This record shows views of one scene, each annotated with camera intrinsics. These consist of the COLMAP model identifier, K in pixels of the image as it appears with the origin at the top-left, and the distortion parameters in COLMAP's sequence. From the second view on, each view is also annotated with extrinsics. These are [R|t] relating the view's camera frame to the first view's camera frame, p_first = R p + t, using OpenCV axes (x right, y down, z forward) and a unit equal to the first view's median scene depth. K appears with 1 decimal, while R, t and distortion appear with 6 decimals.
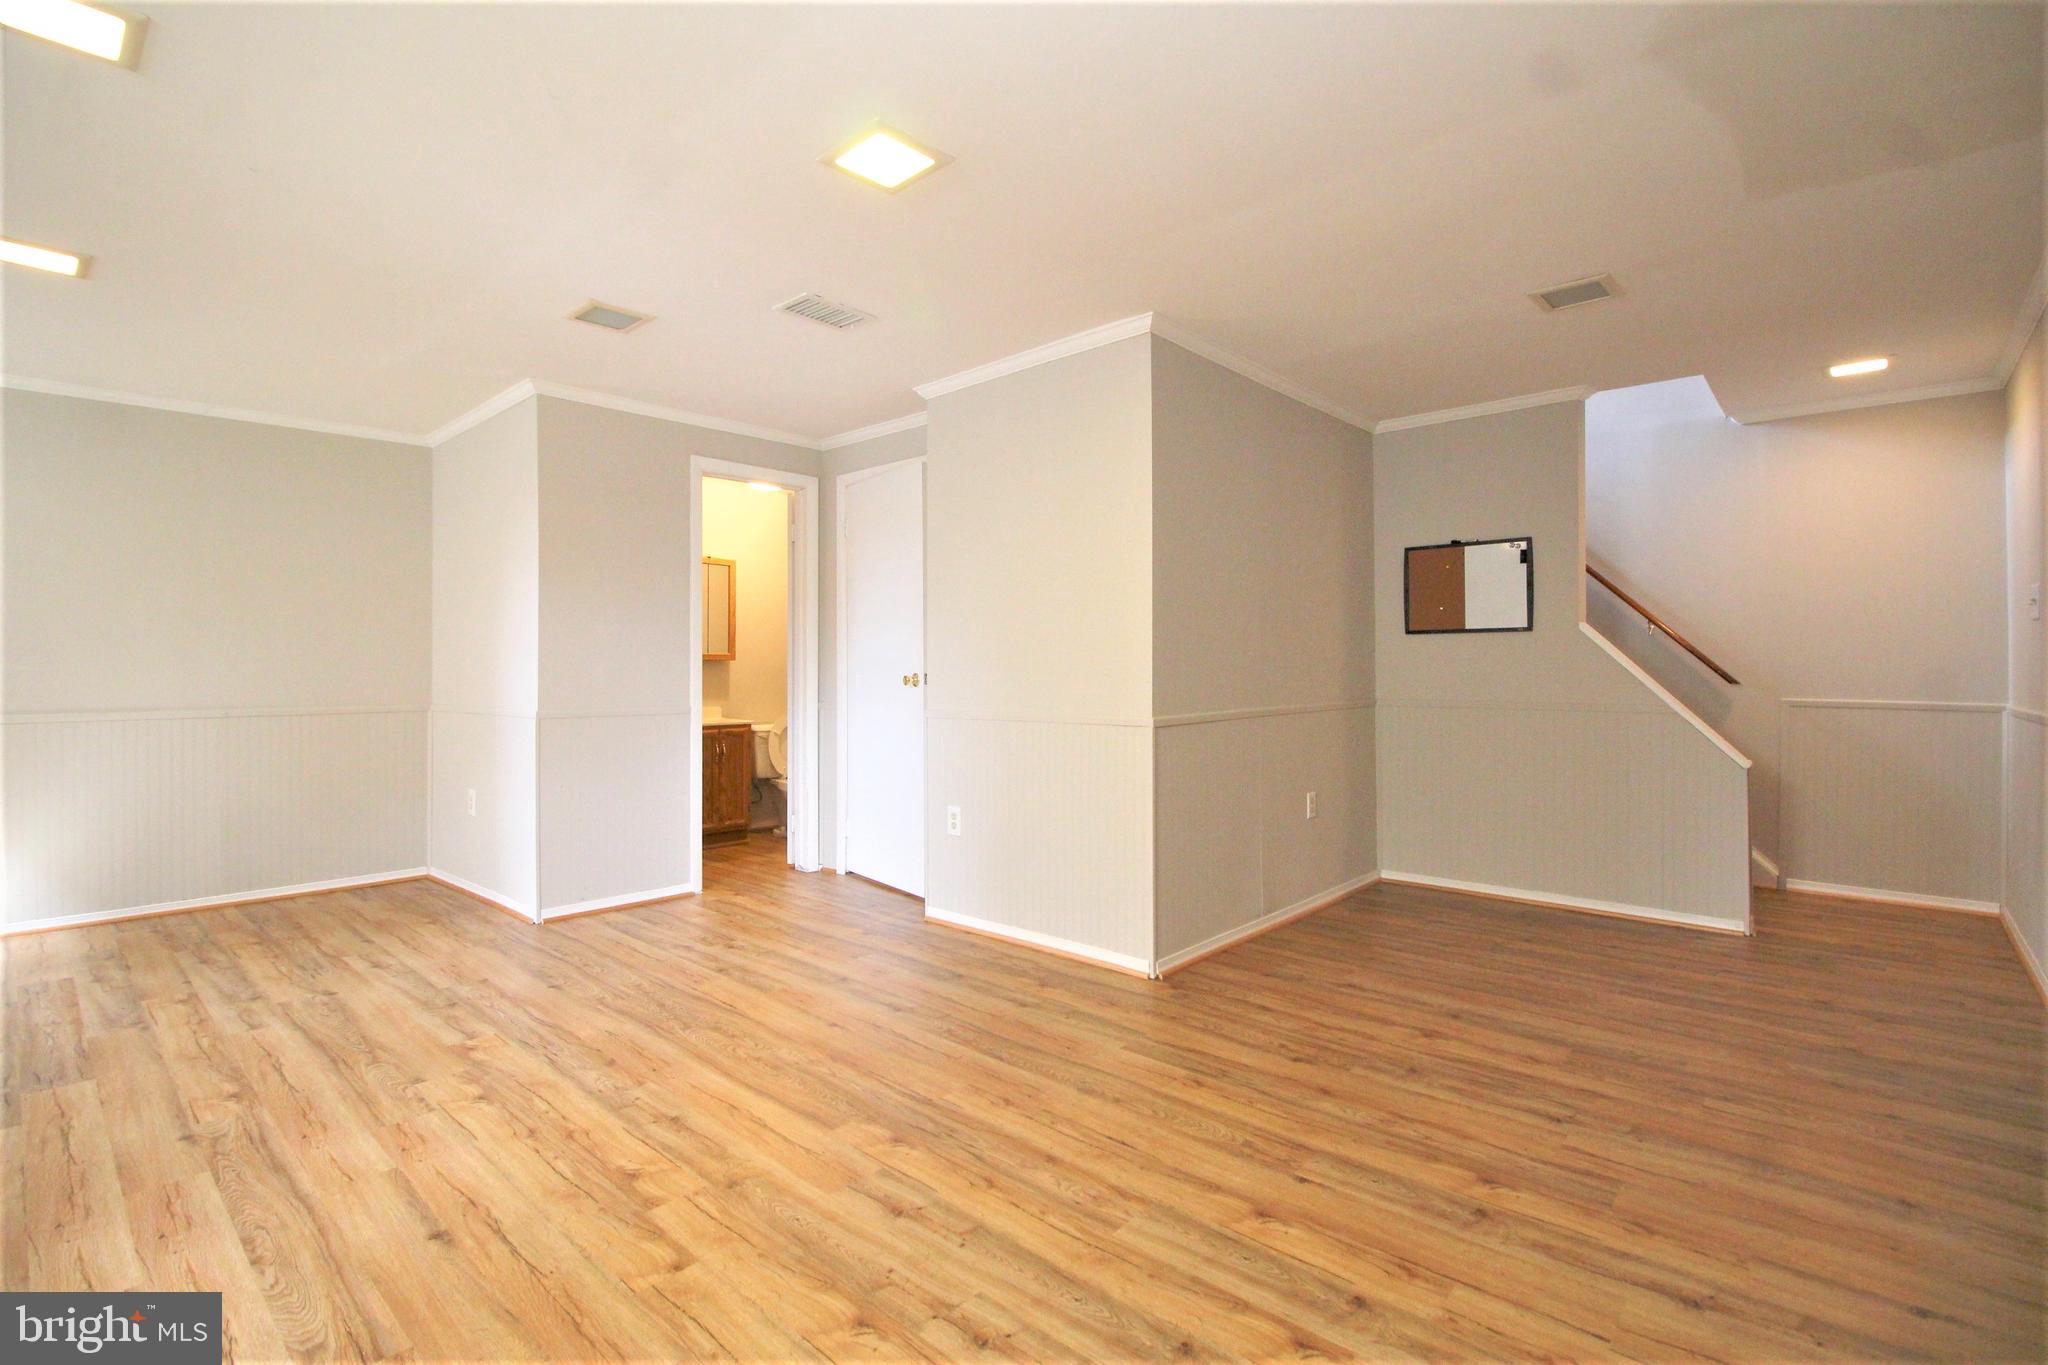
lens RADIAL K [[949.0, 0, 1017.0], [0, 949.0, 663.0], [0, 0, 1]] dist [0.001647, -0.011074]
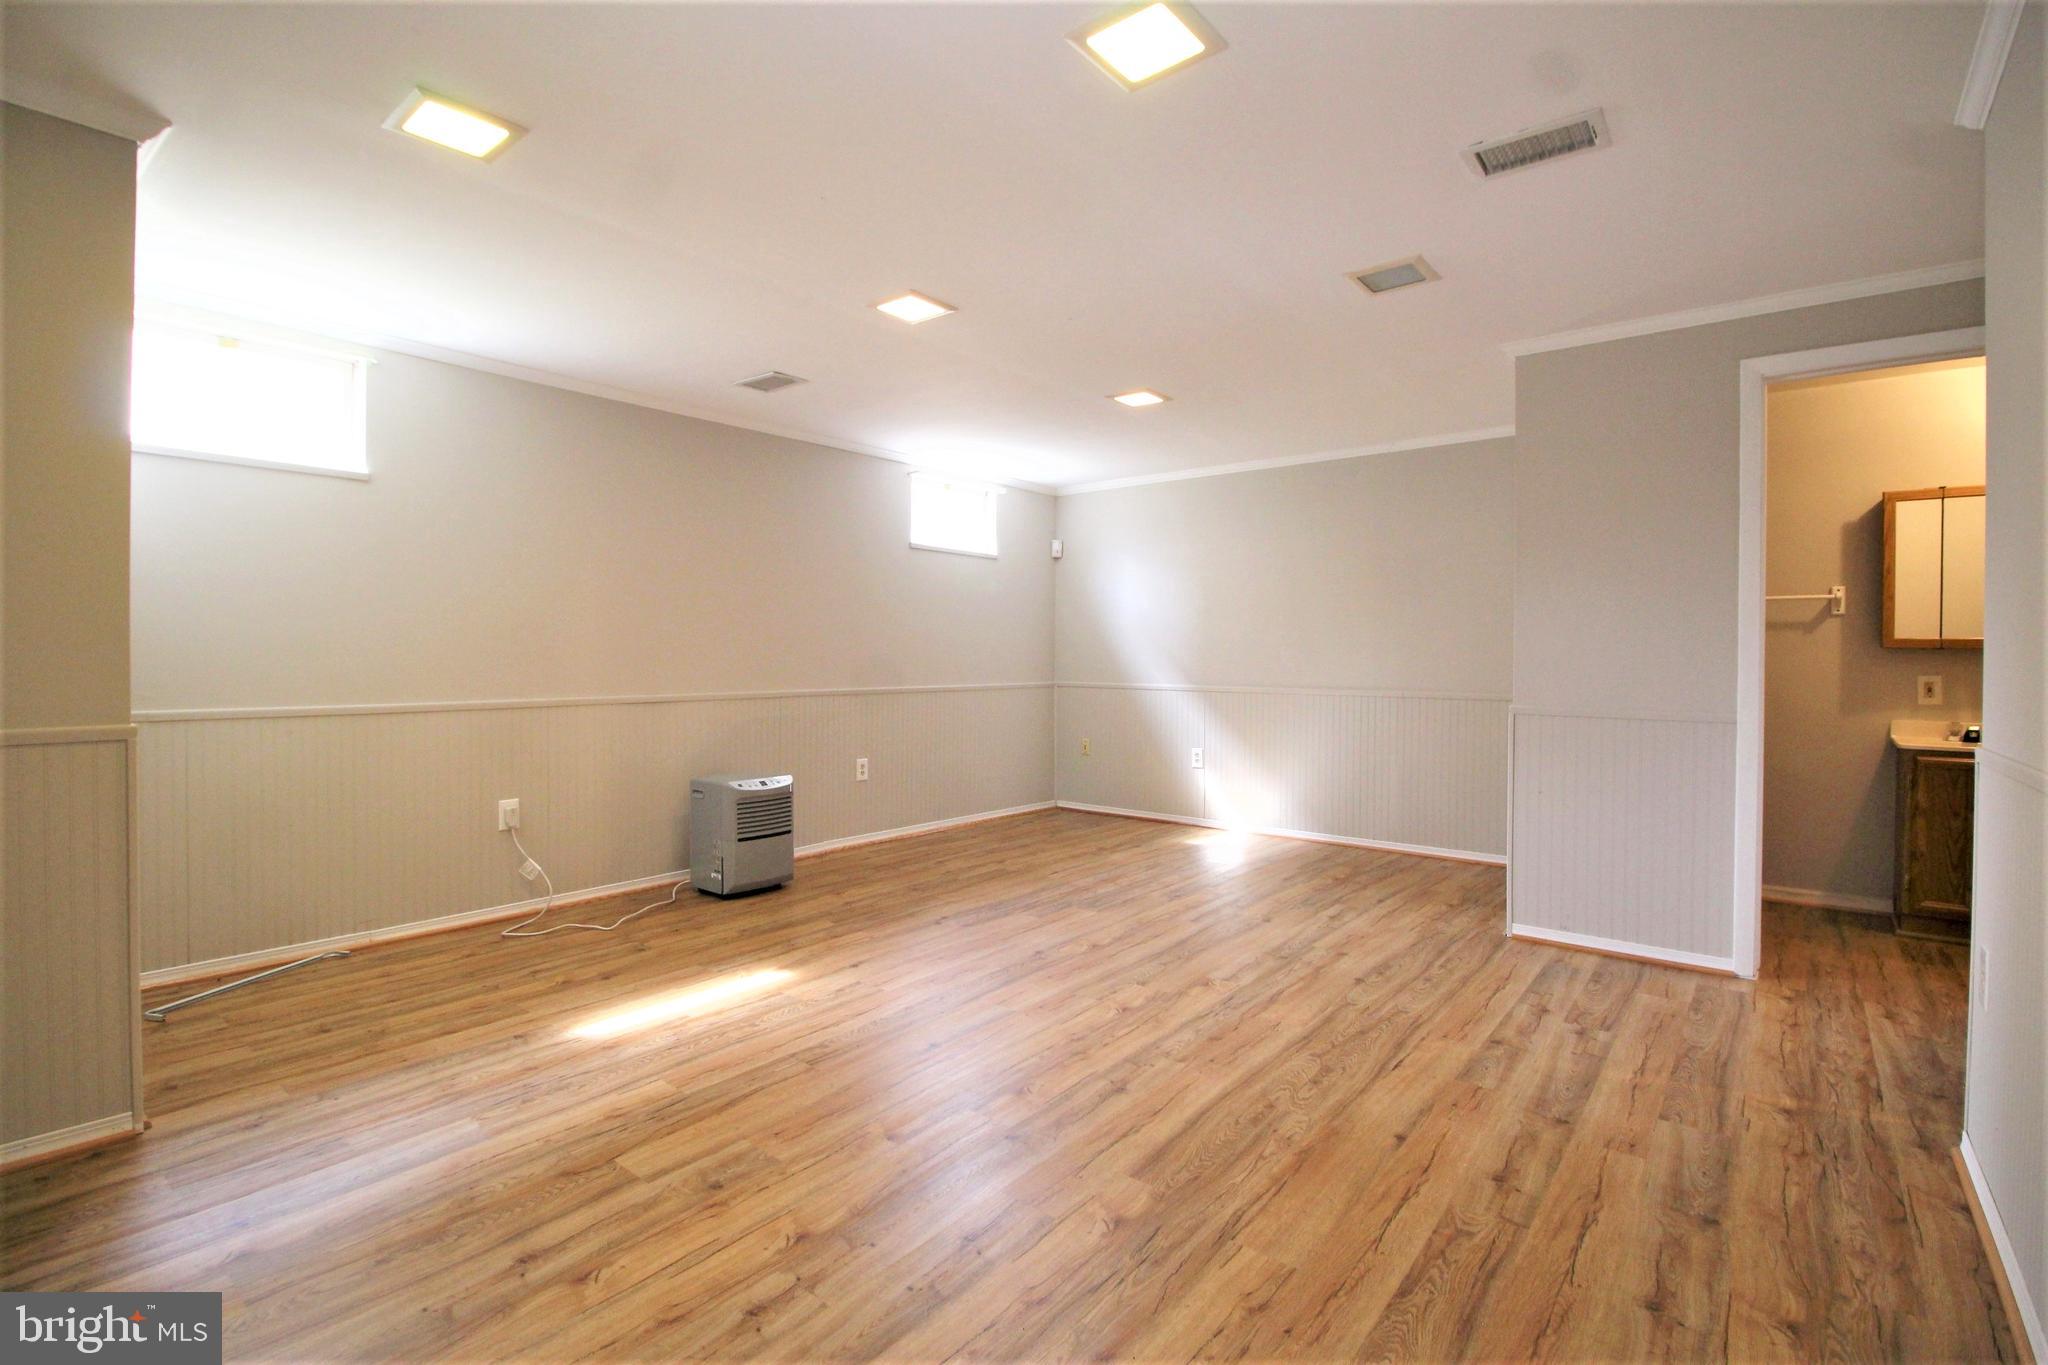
lens RADIAL K [[949.0, 0, 1017.0], [0, 949.0, 663.0], [0, 0, 1]] dist [0.001647, -0.011074]
pose [[0.047903, 0.009886, -0.998803, 0.550970], [0.001343, 0.999949, 0.009962, -0.000744], [0.998851, -0.001819, 0.047887, 0.681088]]
